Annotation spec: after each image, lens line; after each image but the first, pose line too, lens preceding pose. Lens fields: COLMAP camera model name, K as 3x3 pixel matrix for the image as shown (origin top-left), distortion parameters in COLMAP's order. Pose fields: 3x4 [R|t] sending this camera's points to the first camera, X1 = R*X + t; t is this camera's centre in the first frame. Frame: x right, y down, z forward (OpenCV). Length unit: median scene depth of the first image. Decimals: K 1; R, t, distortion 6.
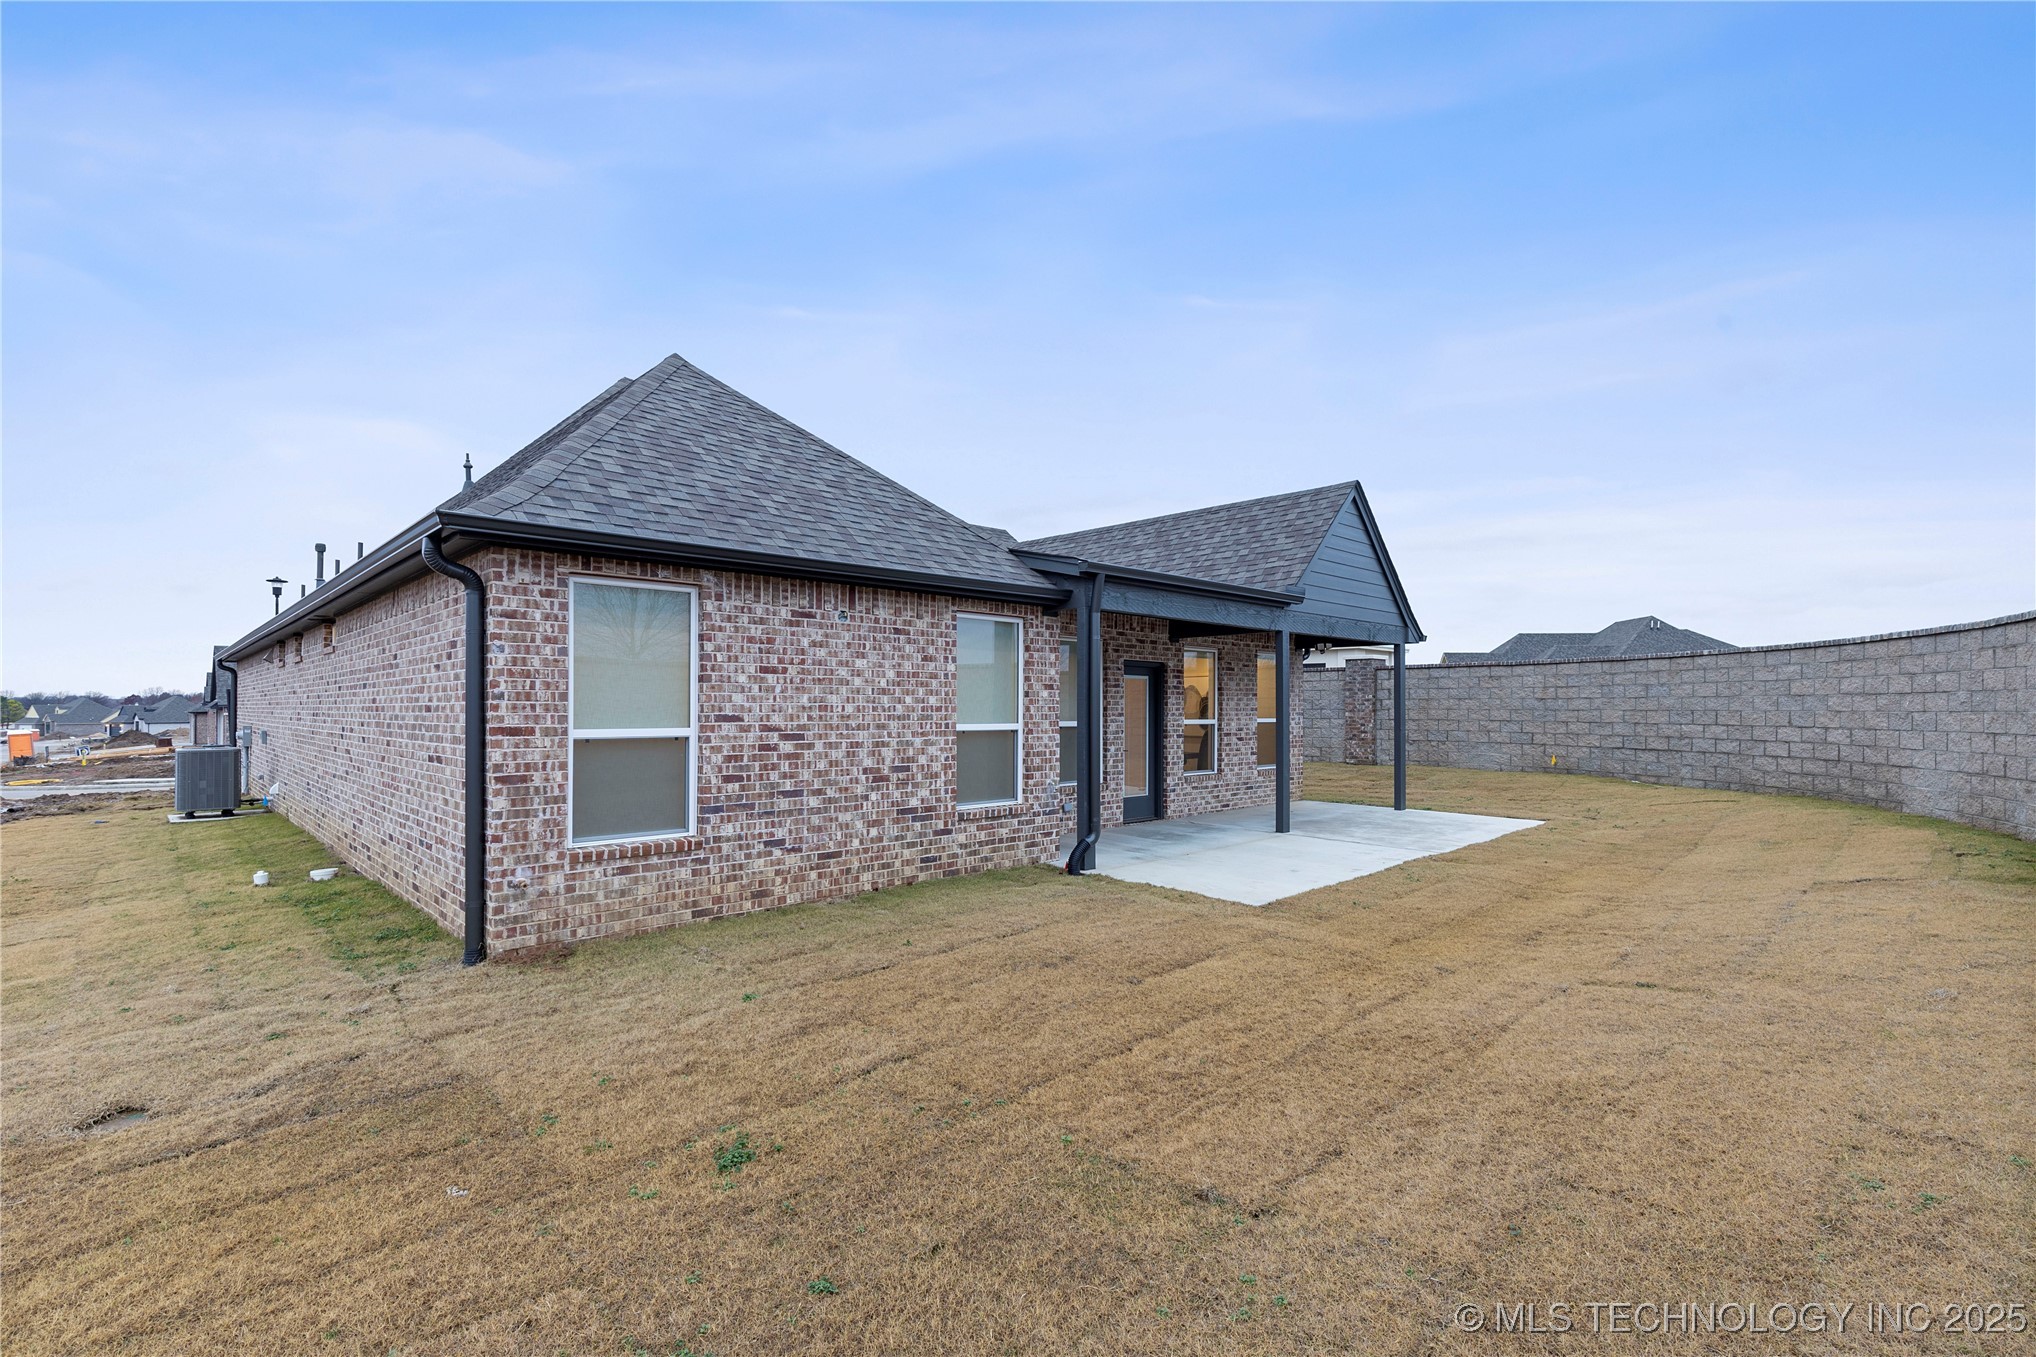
lens RADIAL K [[907.4, 0, 1038.6], [0, 907.4, 696.0], [0, 0, 1]] dist [0.007706, -0.001839]
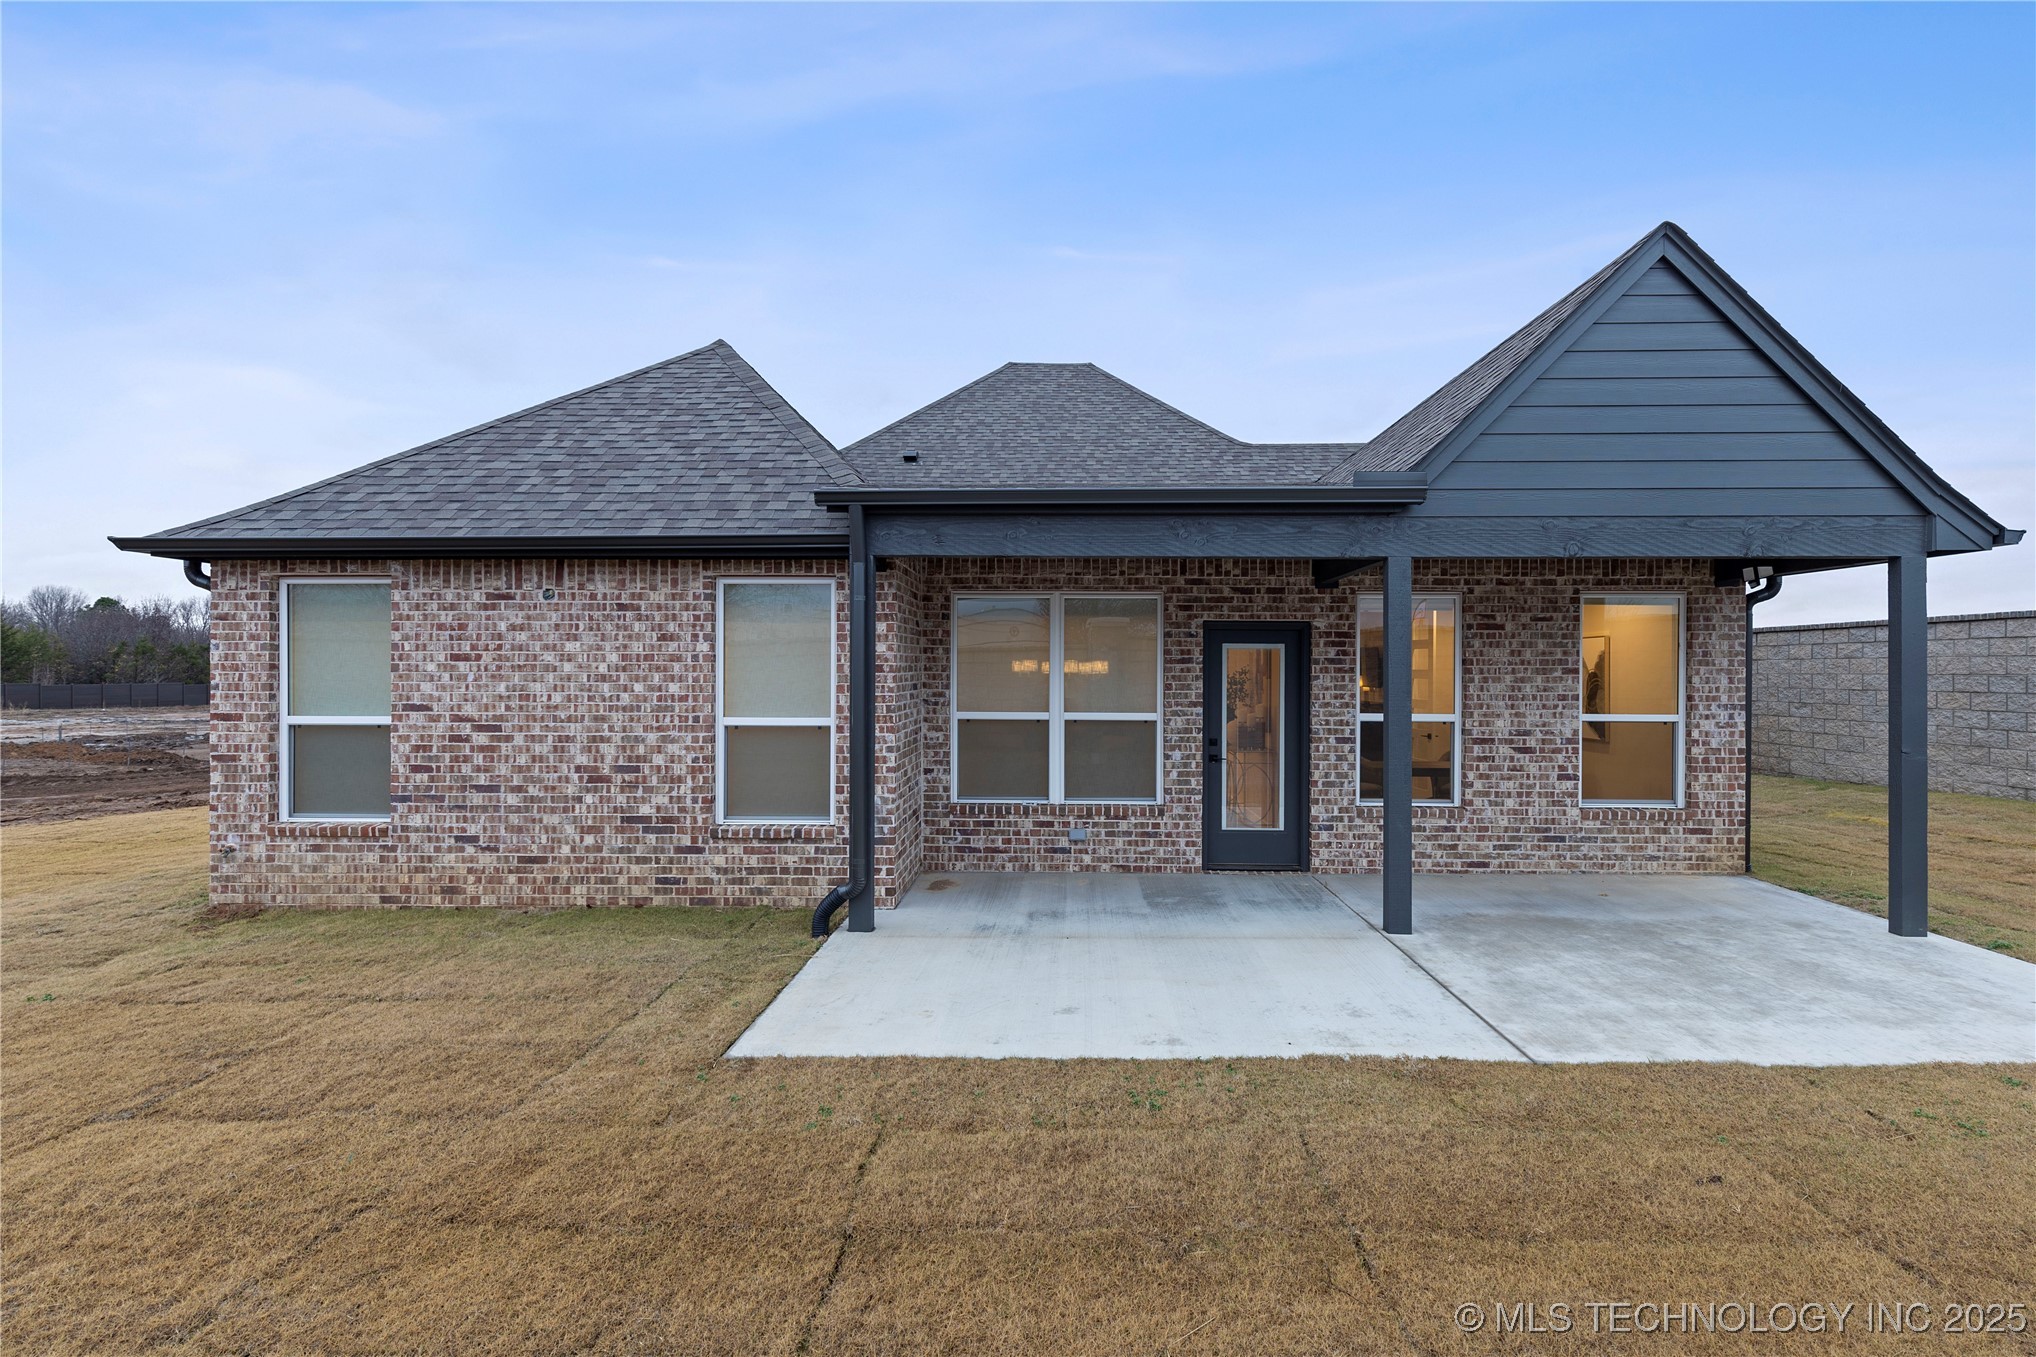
lens RADIAL K [[907.4, 0, 1025.5], [0, 907.4, 669.9], [0, 0, 1]] dist [0.007706, -0.001839]
pose [[0.698806, -0.004156, -0.715299, 0.770406], [0.008921, 0.999956, 0.002905, -0.012437], [0.715256, -0.008411, 0.698812, 0.723822]]
